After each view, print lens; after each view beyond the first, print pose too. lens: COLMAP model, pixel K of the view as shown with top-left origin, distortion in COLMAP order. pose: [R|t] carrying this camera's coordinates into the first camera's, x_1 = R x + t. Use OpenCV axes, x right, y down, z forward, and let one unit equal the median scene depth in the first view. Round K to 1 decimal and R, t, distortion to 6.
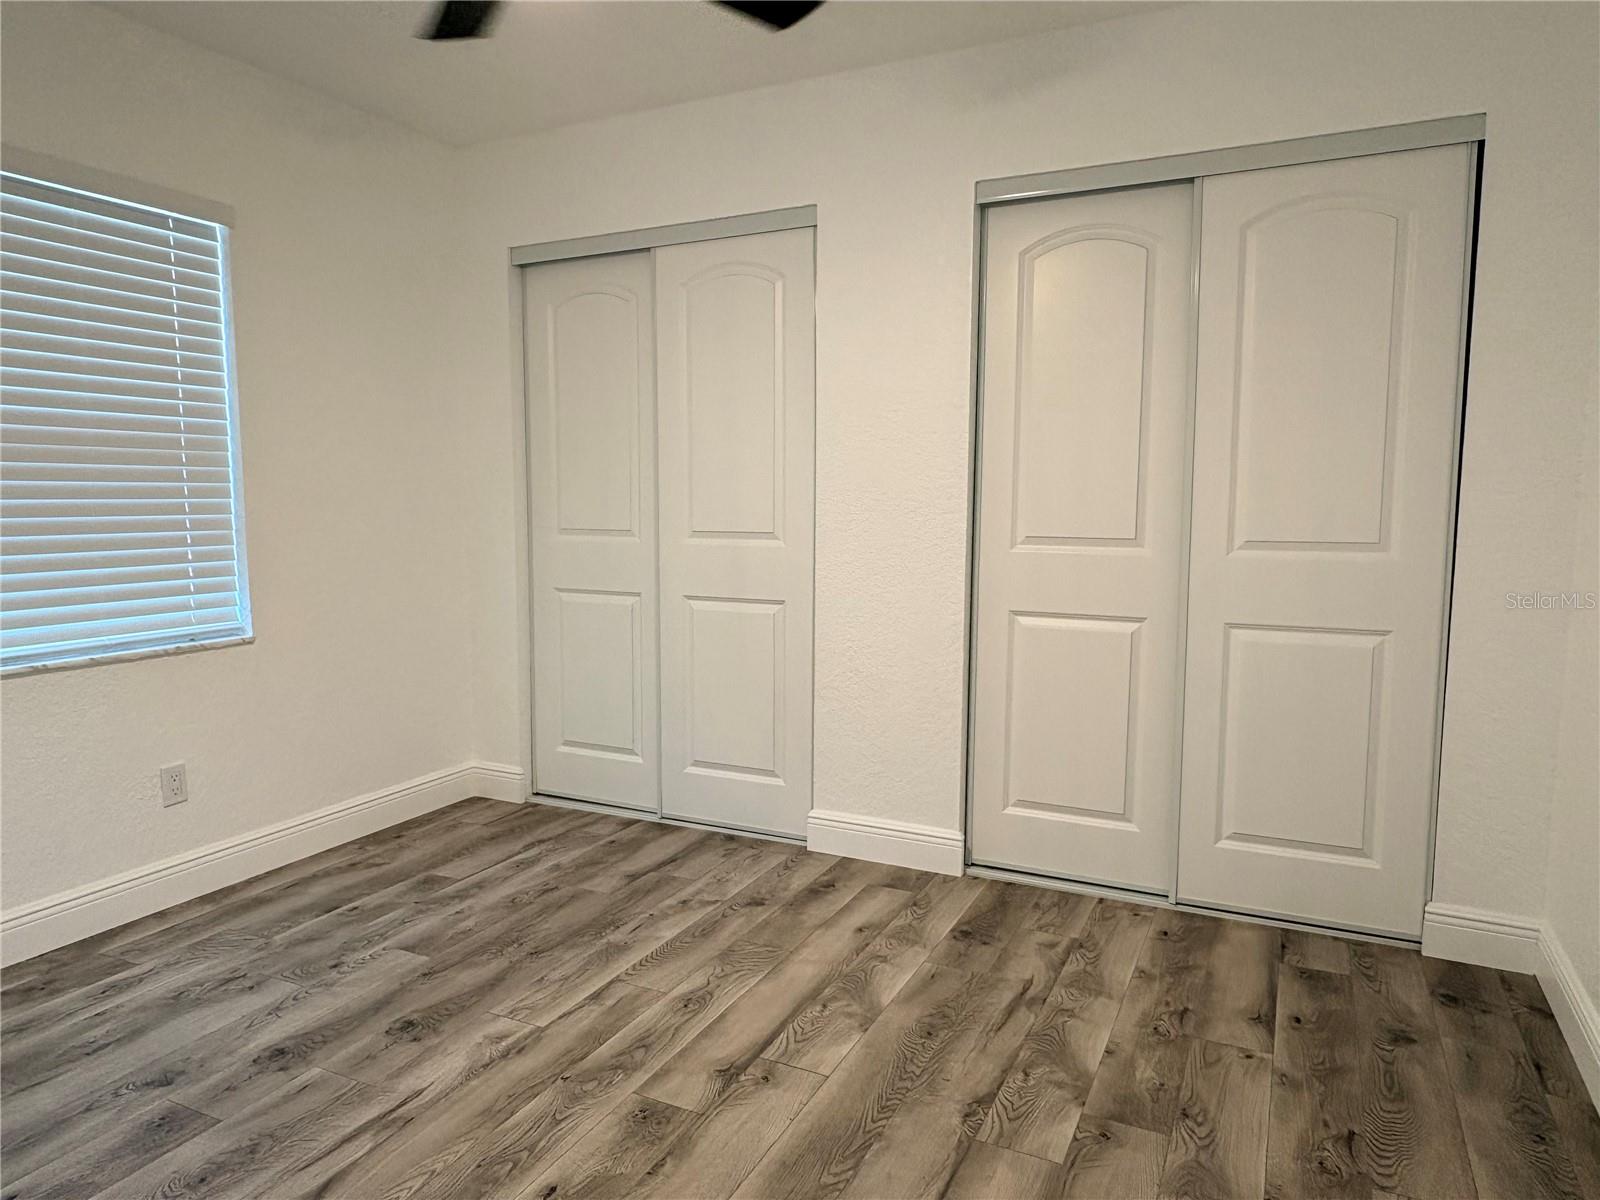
lens RADIAL K [[1045.7, 0, 801.6], [0, 1045.7, 608.3], [0, 0, 1]] dist [-0.010154, 0.010432]
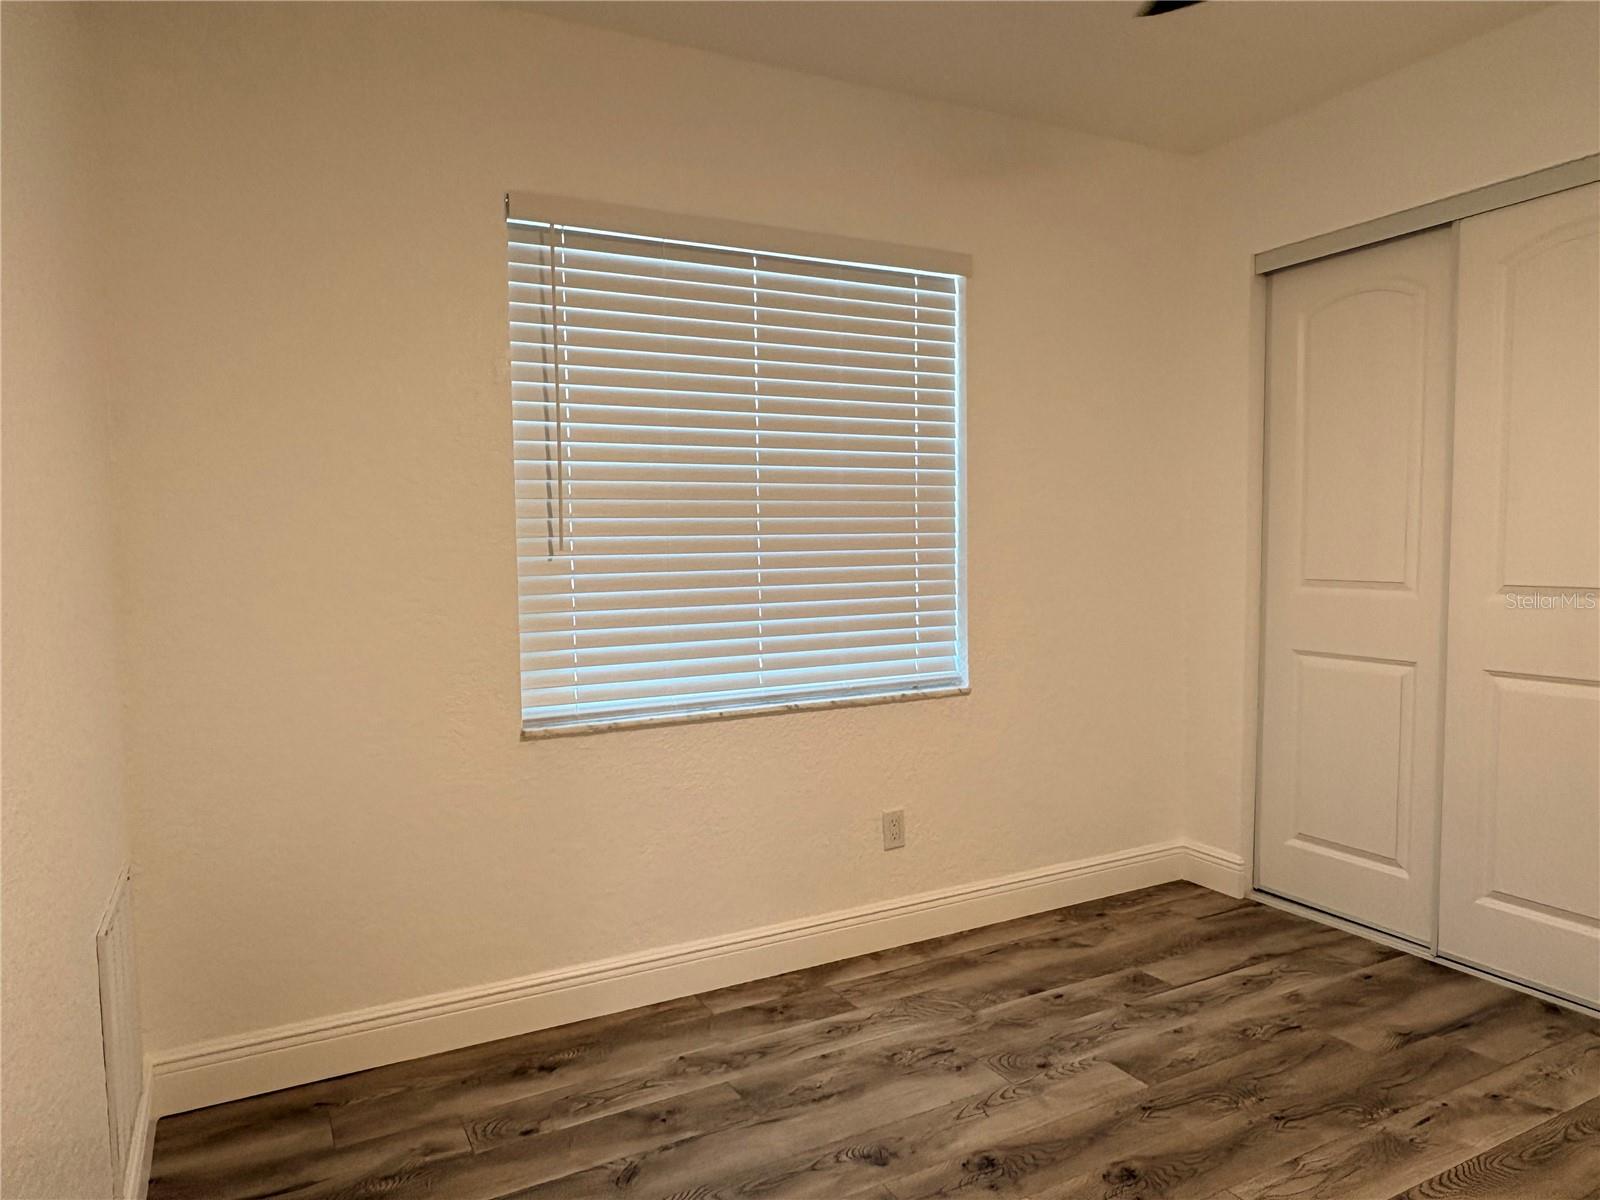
lens RADIAL K [[1045.7, 0, 814.1], [0, 1045.7, 604.1], [0, 0, 1]] dist [-0.010154, 0.010432]
pose [[0.819344, 0.022248, -0.572870, -0.087785], [-0.045731, 0.998599, -0.026625, -0.019628], [0.571475, 0.048013, 0.819214, 0.112060]]
